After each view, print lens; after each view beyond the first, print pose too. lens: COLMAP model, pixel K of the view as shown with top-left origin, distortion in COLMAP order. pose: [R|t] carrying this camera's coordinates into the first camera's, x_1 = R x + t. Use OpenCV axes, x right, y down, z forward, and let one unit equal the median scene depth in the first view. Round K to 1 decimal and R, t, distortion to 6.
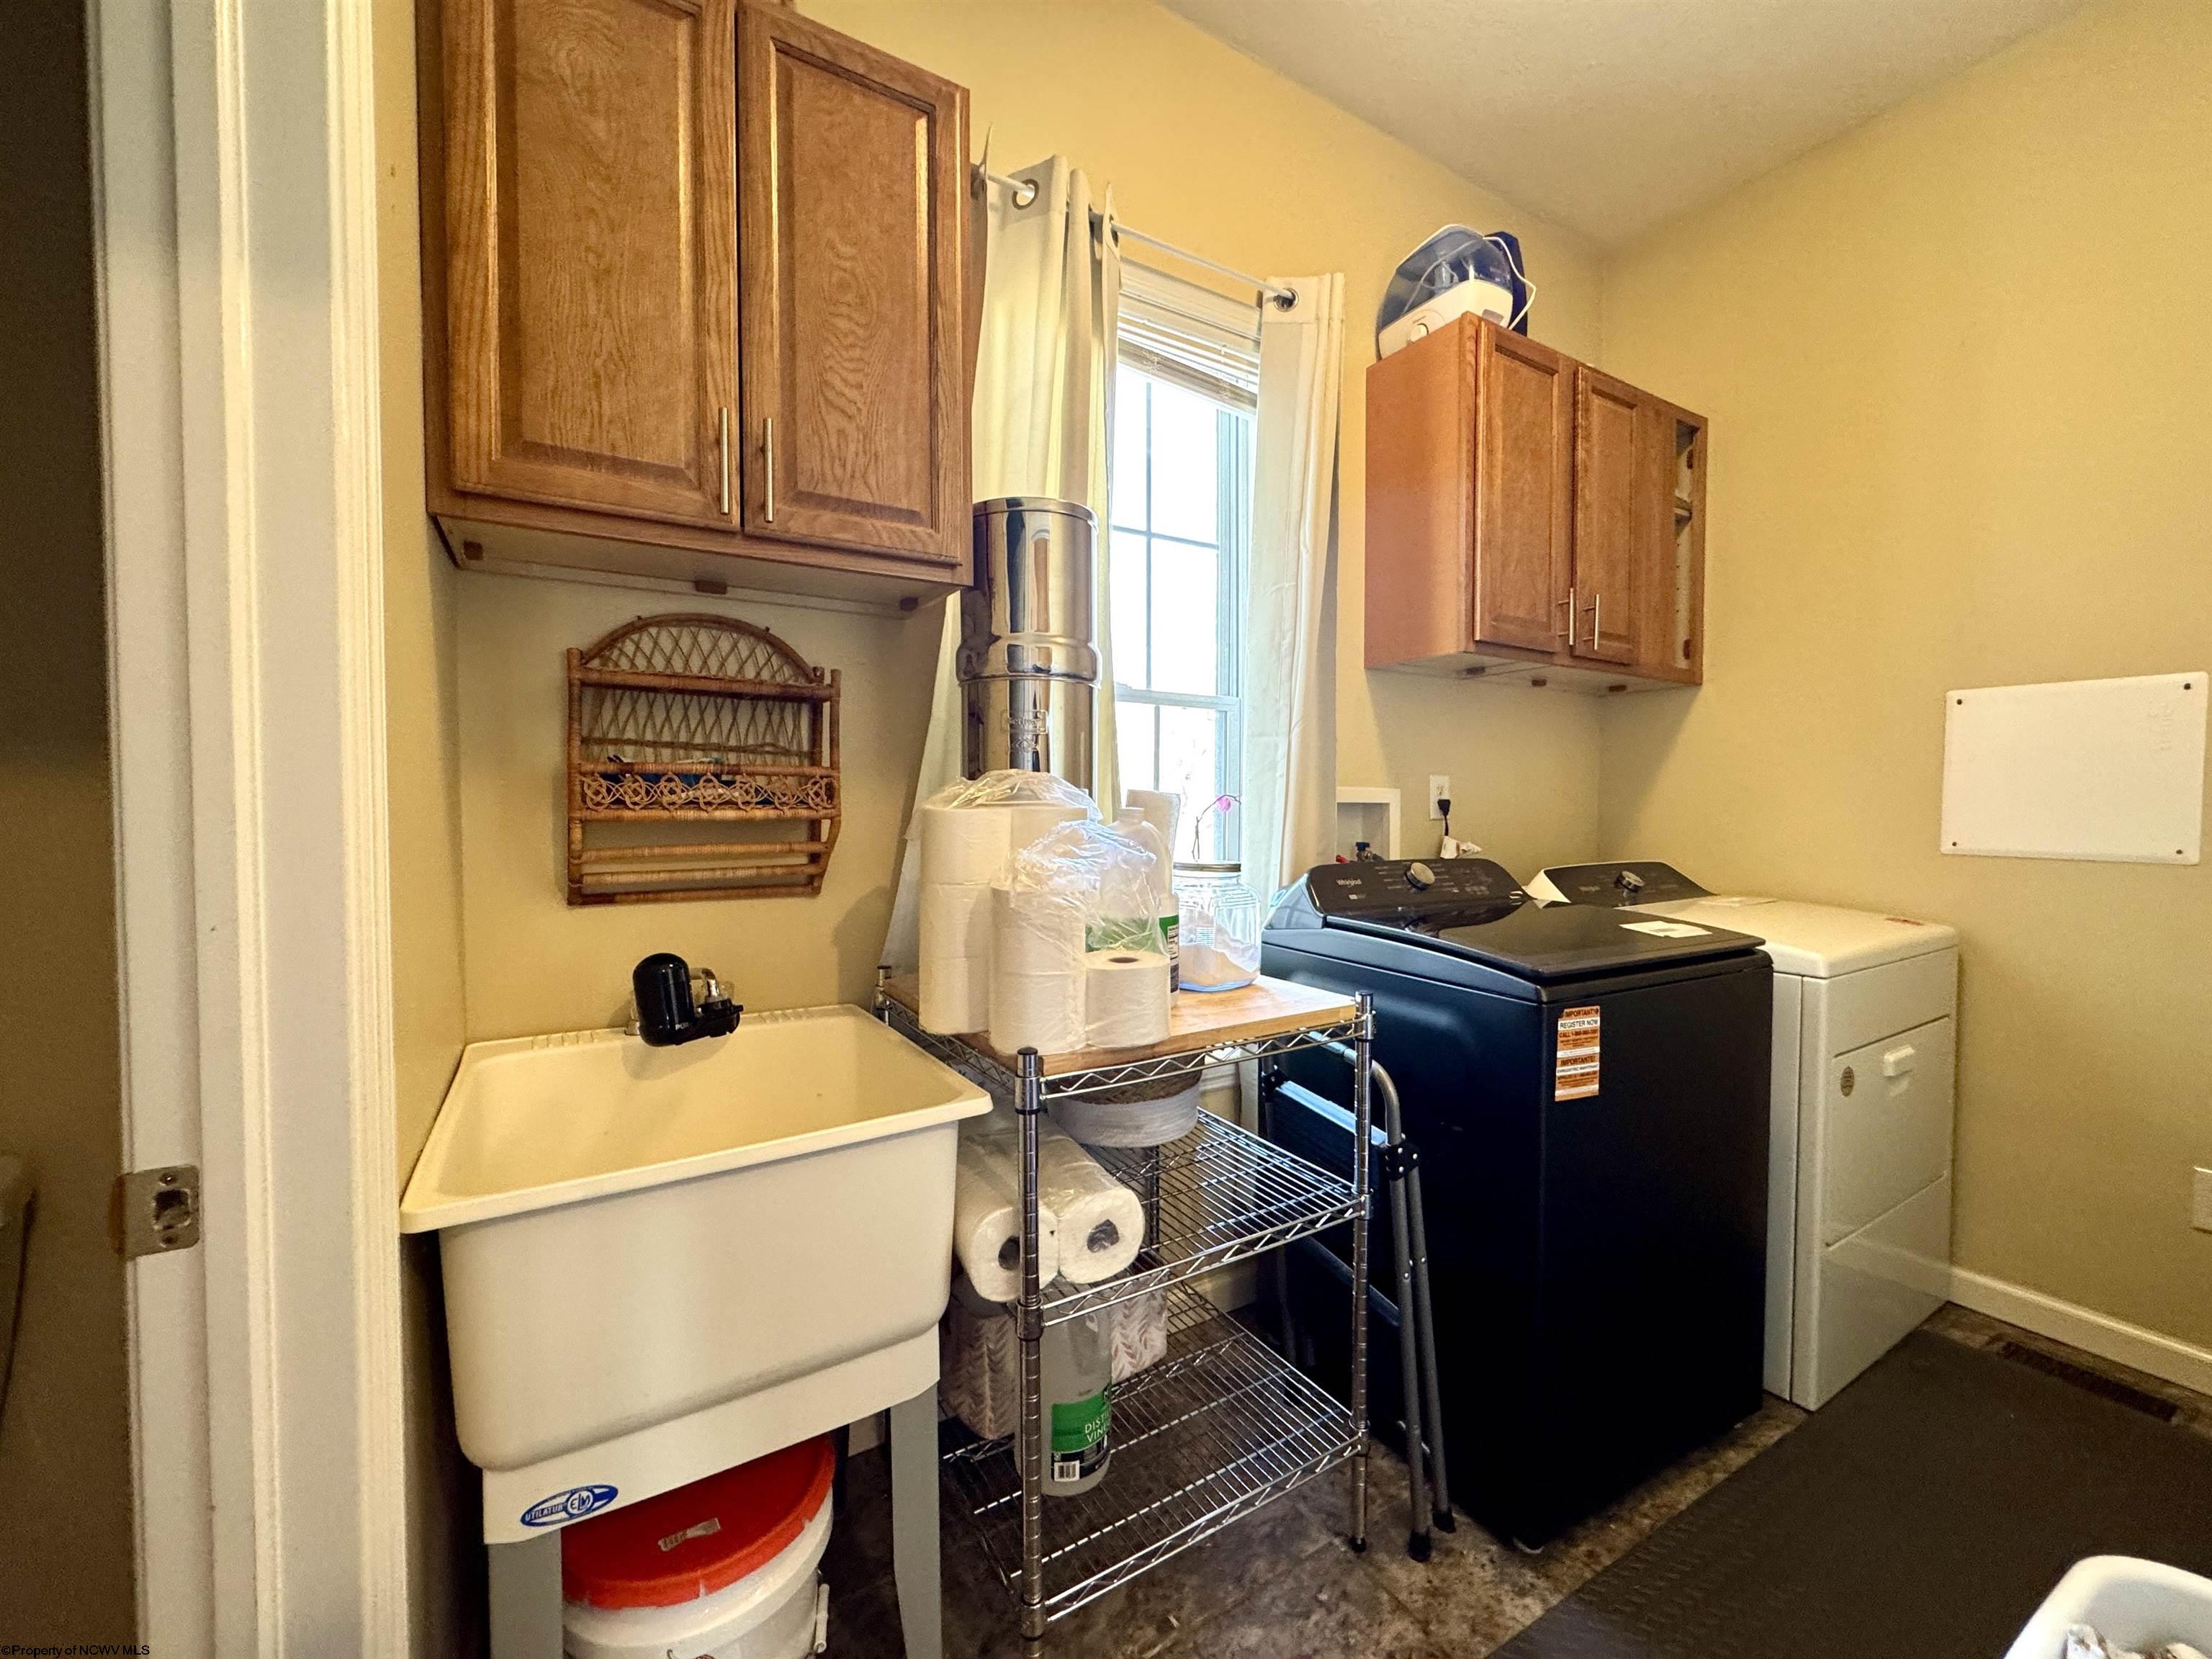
lens RADIAL K [[876.6, 0, 1106.0], [0, 876.6, 829.5], [0, 0, 1]] dist [-0.000401, -0.000704]
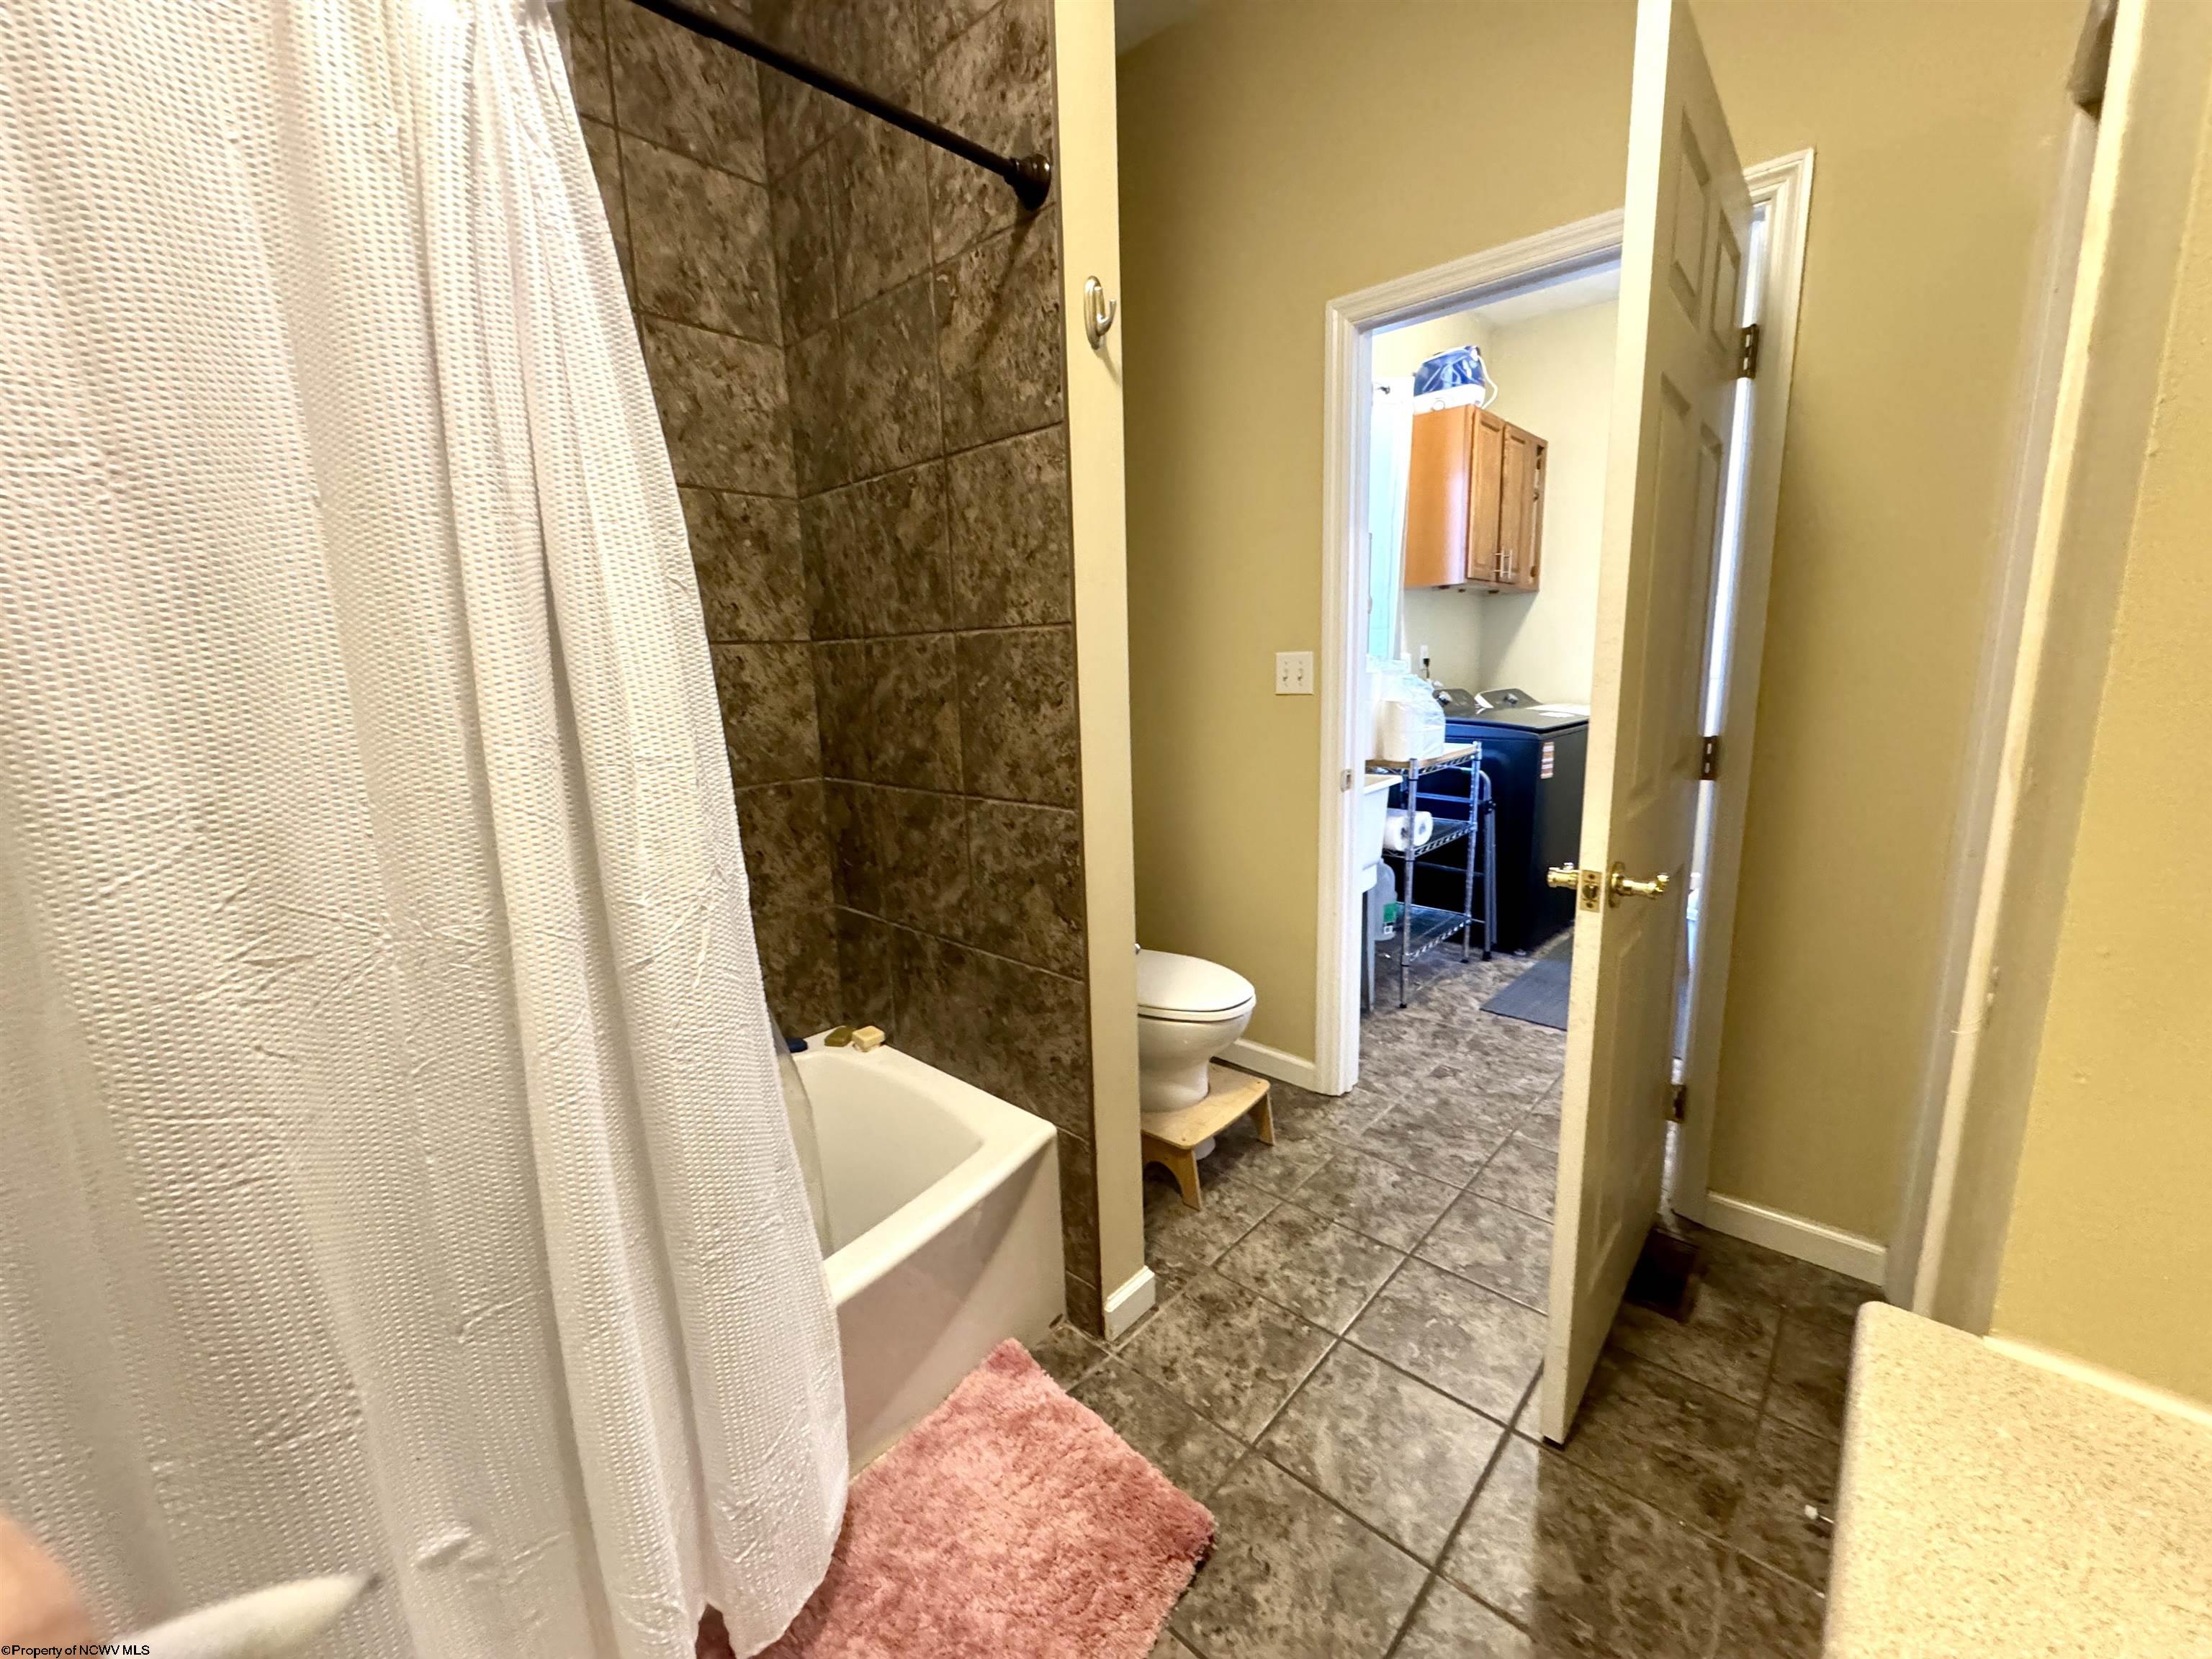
lens RADIAL K [[876.6, 0, 1106.0], [0, 876.6, 829.5], [0, 0, 1]] dist [-0.000401, -0.000704]
pose [[0.958306, -0.084699, 0.272902, -0.952487], [0.040923, 0.985895, 0.162283, -0.008612], [-0.282798, -0.144349, 0.948256, -0.733987]]
